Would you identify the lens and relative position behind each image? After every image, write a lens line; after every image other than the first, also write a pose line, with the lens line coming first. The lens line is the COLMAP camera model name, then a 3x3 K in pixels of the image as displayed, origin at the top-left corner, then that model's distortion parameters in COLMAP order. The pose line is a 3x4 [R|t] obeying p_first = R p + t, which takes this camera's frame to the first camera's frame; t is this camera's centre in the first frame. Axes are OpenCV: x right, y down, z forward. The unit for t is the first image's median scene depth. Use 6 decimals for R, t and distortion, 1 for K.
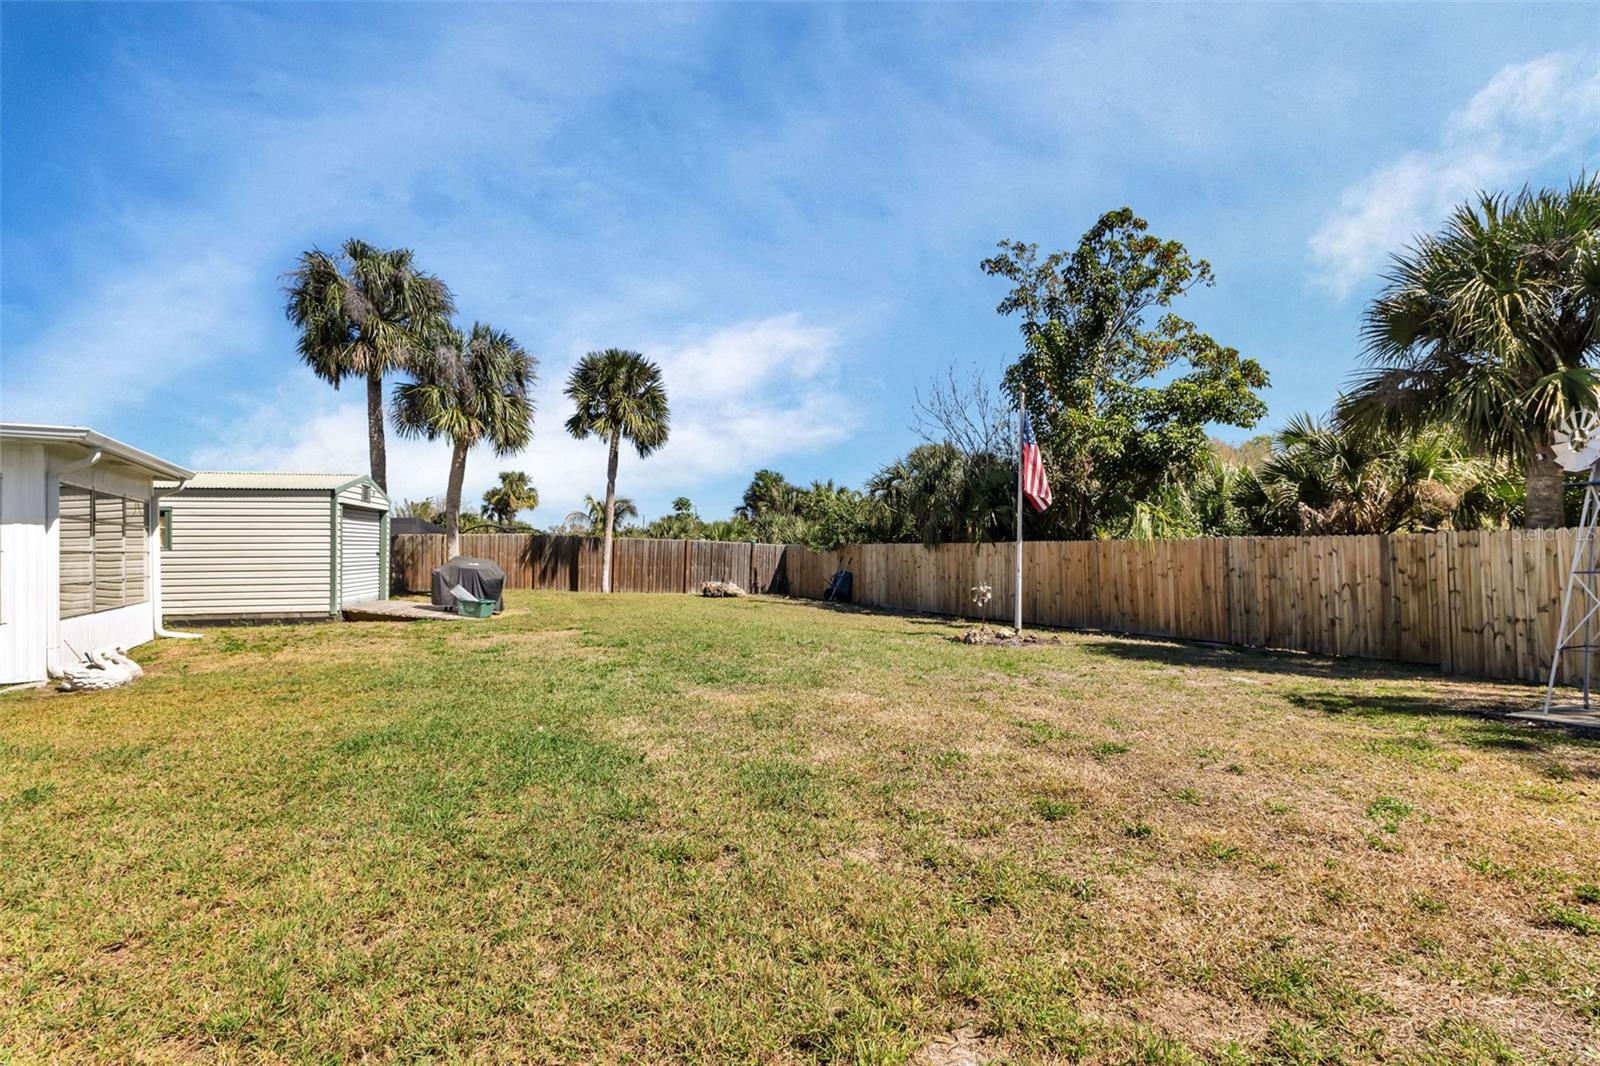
lens RADIAL K [[738.7, 0, 772.6], [0, 738.7, 534.2], [0, 0, 1]] dist [0.011863, 0.000295]
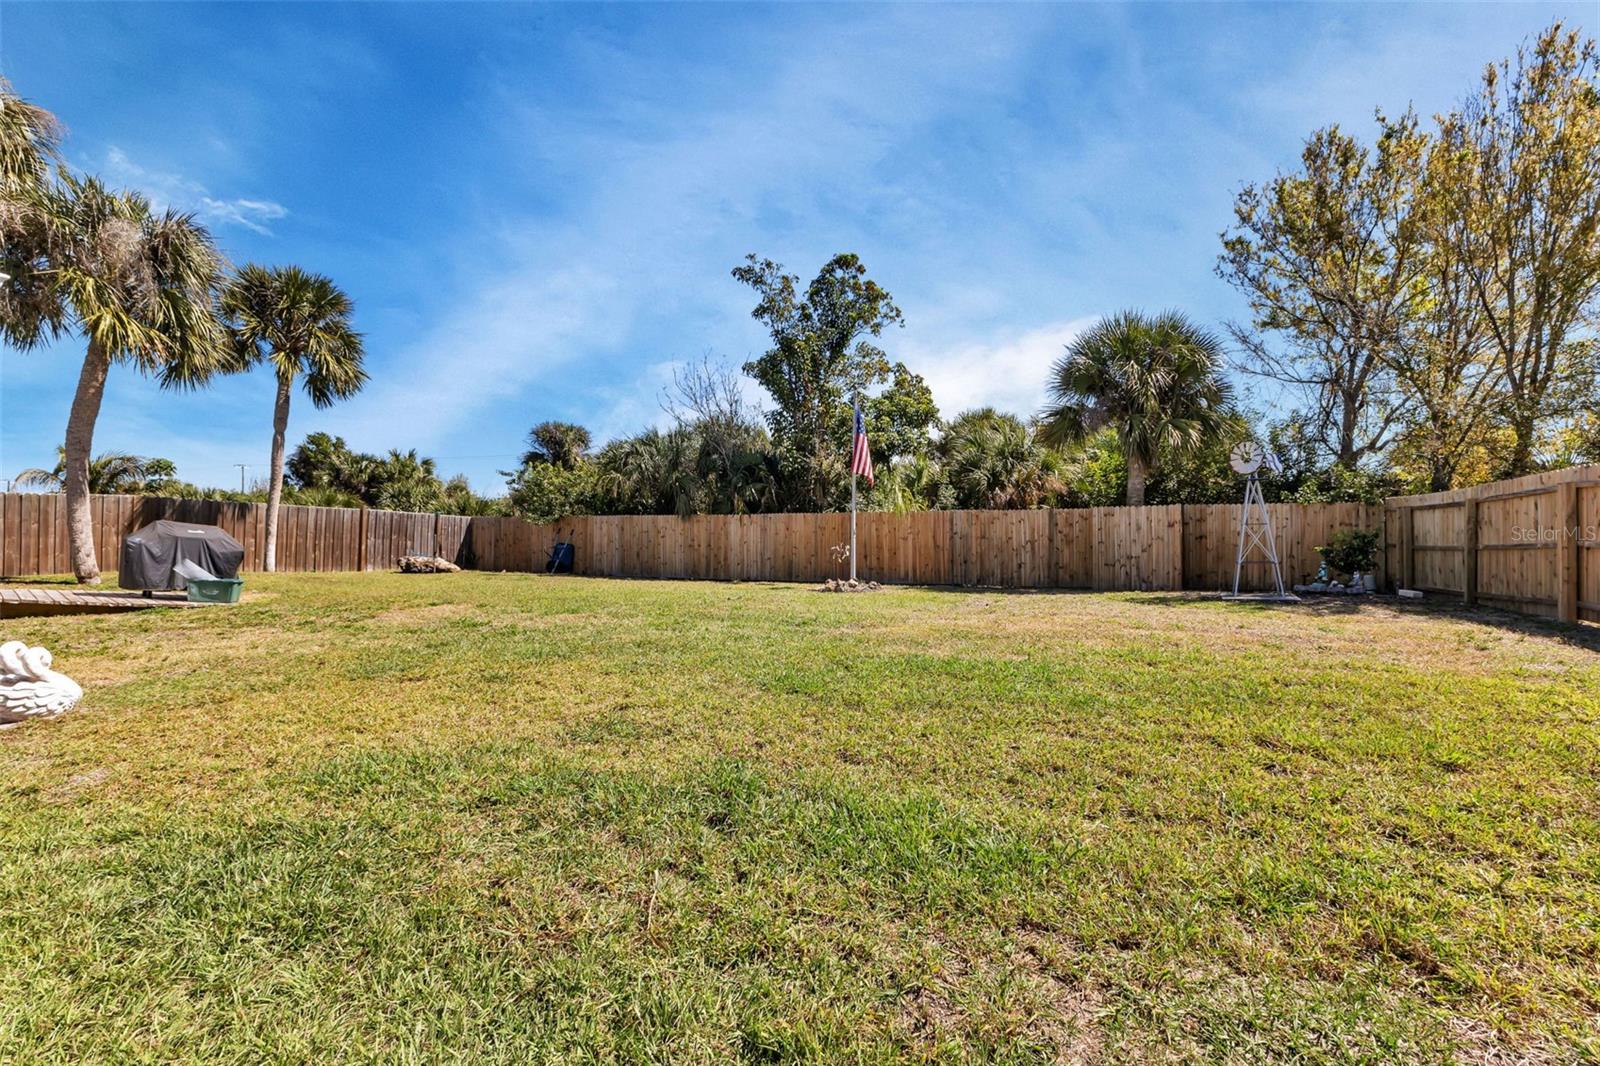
lens RADIAL K [[707.6, 0, 795.1], [0, 707.6, 530.6], [0, 0, 1]] dist [0.006412, 0.000119]
pose [[0.795299, 0.001801, 0.606214, -0.318878], [-0.015227, 0.999739, 0.017007, 0.016821], [-0.606026, -0.022756, 0.795120, 0.070981]]
